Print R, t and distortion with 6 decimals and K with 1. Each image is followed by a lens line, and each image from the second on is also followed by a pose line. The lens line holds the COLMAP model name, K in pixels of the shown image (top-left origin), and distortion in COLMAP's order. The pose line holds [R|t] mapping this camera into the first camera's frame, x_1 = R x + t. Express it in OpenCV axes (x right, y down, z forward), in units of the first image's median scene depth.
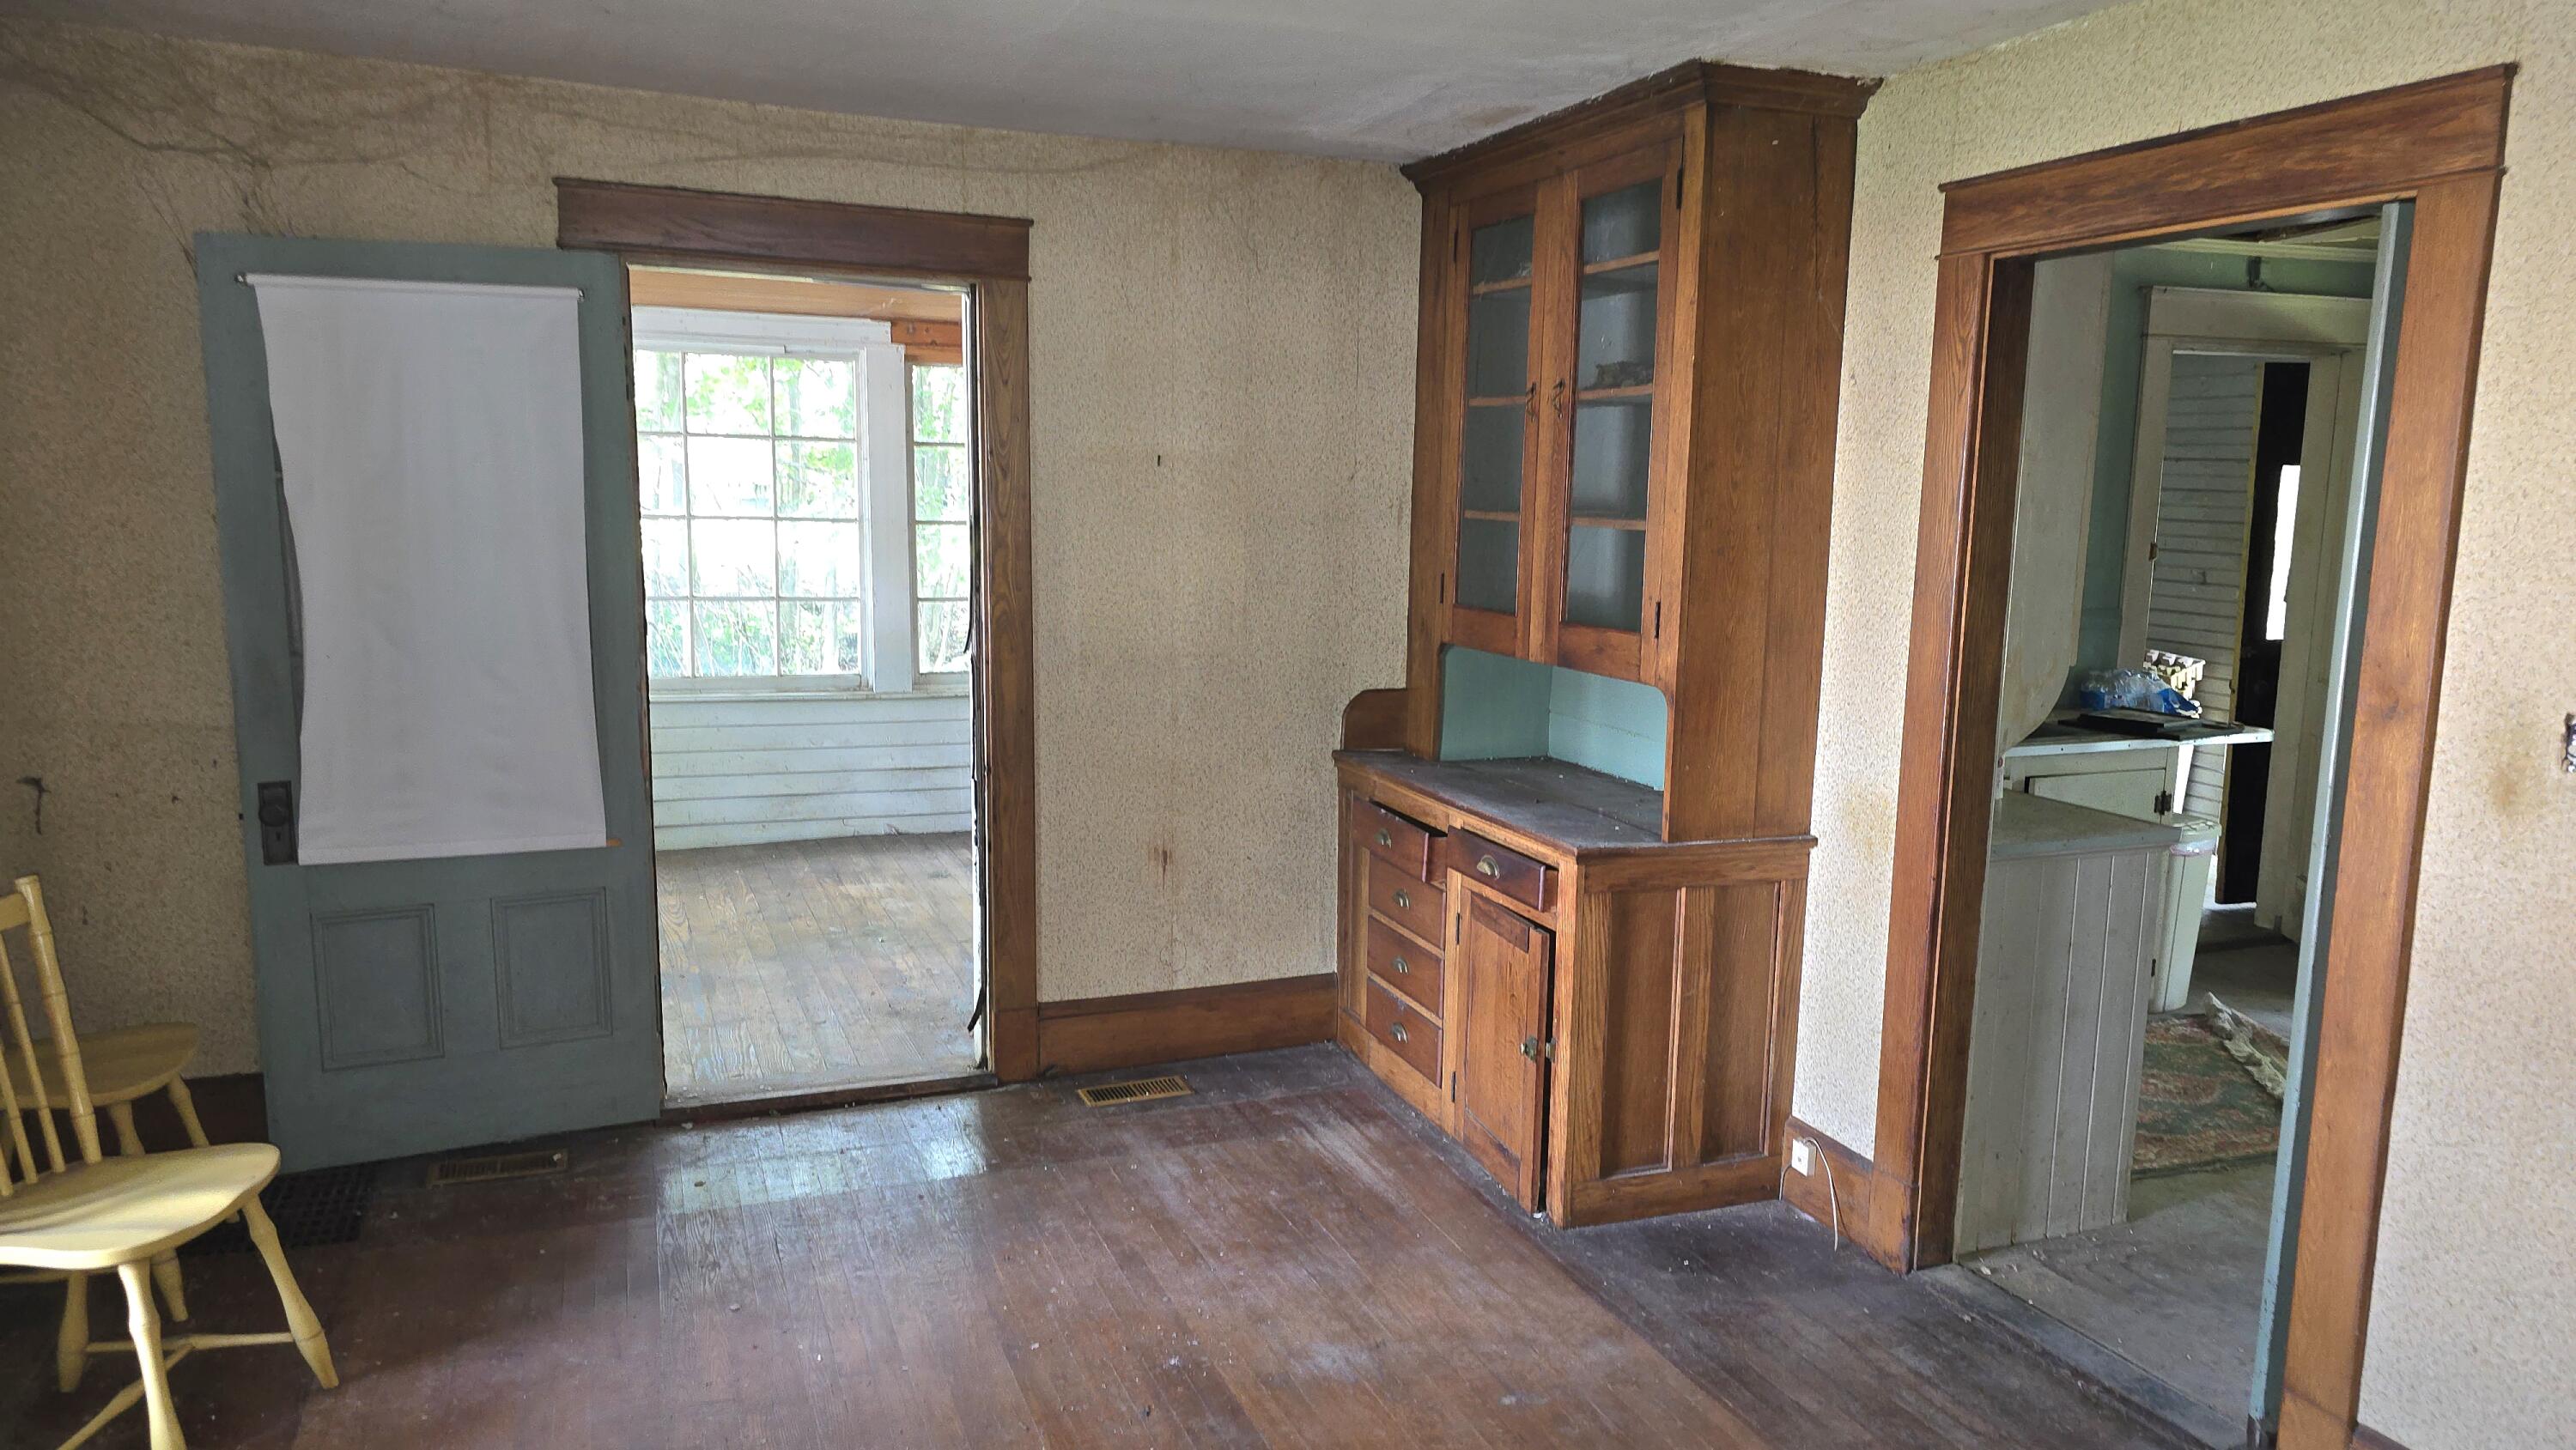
lens RADIAL K [[1719.9, 0, 1298.9], [0, 1719.9, 720.3], [0, 0, 1]] dist [0.040818, -0.000997]
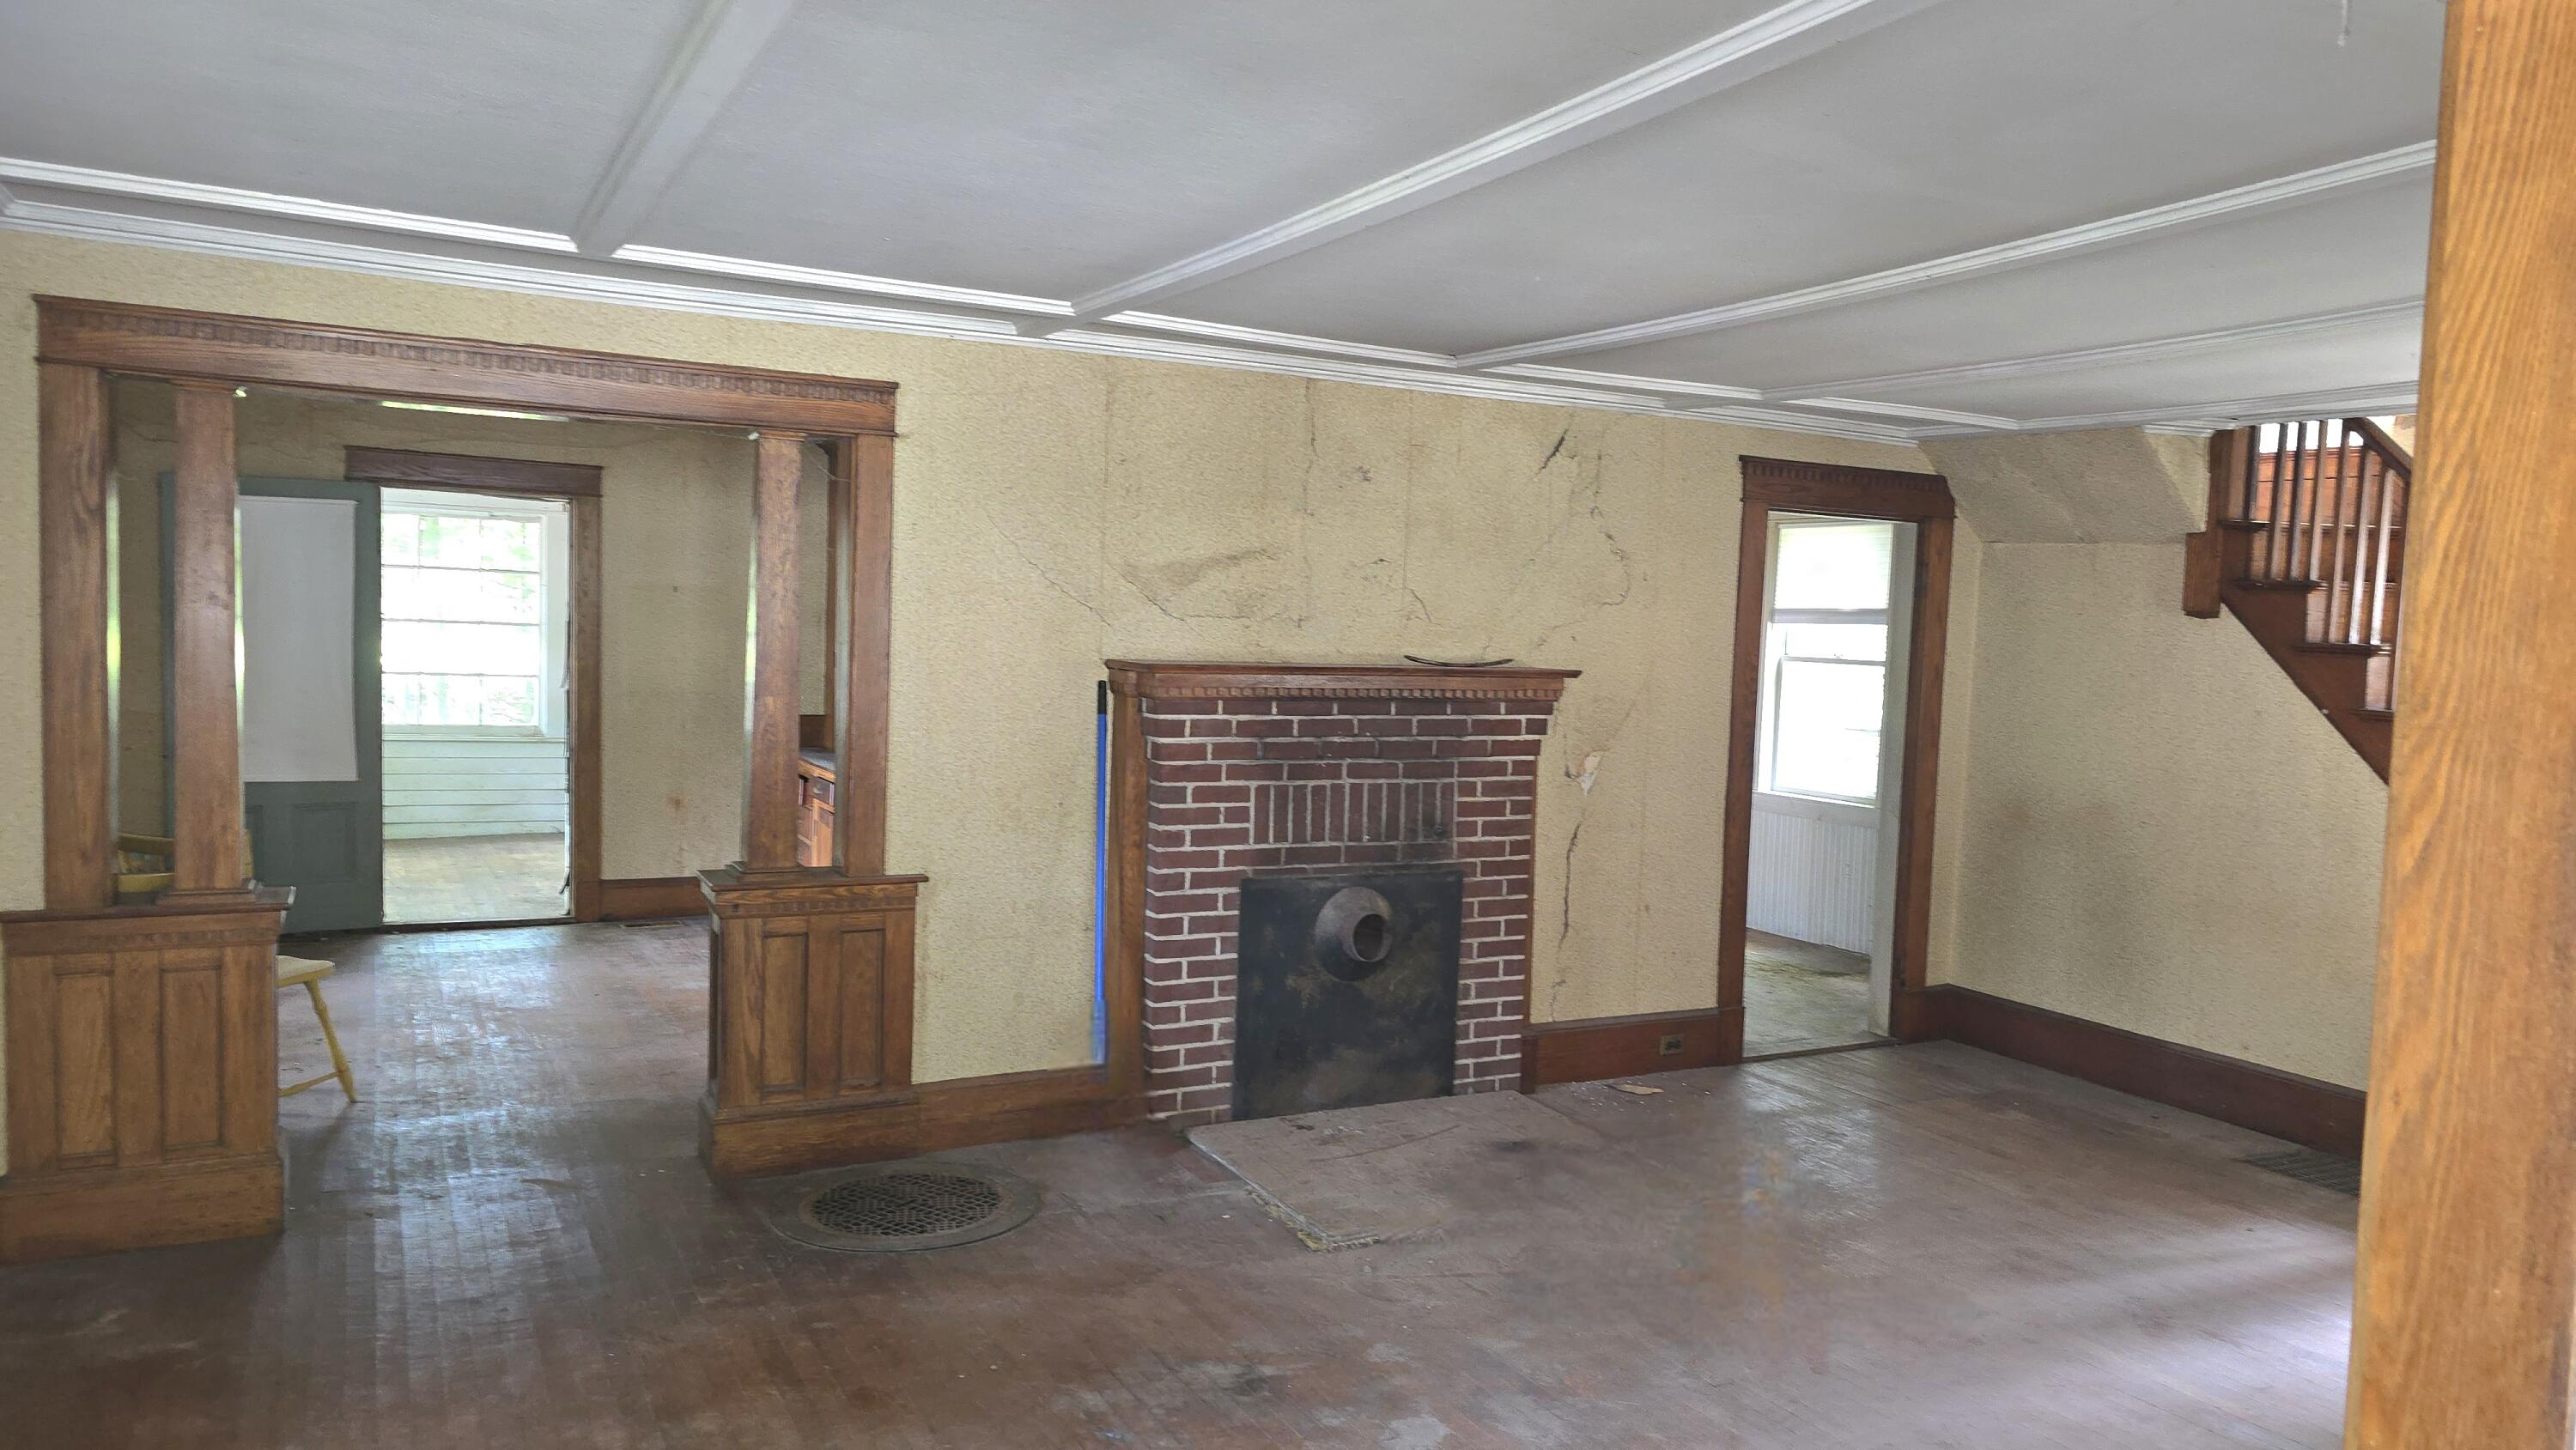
lens RADIAL K [[1719.9, 0, 1286.2], [0, 1719.9, 728.7], [0, 0, 1]] dist [0.040818, -0.000997]
pose [[0.993686, 0.010456, 0.111712, 0.363552], [-0.002122, 0.997222, -0.074460, 0.137425], [-0.112181, 0.073753, 0.990947, -0.919147]]
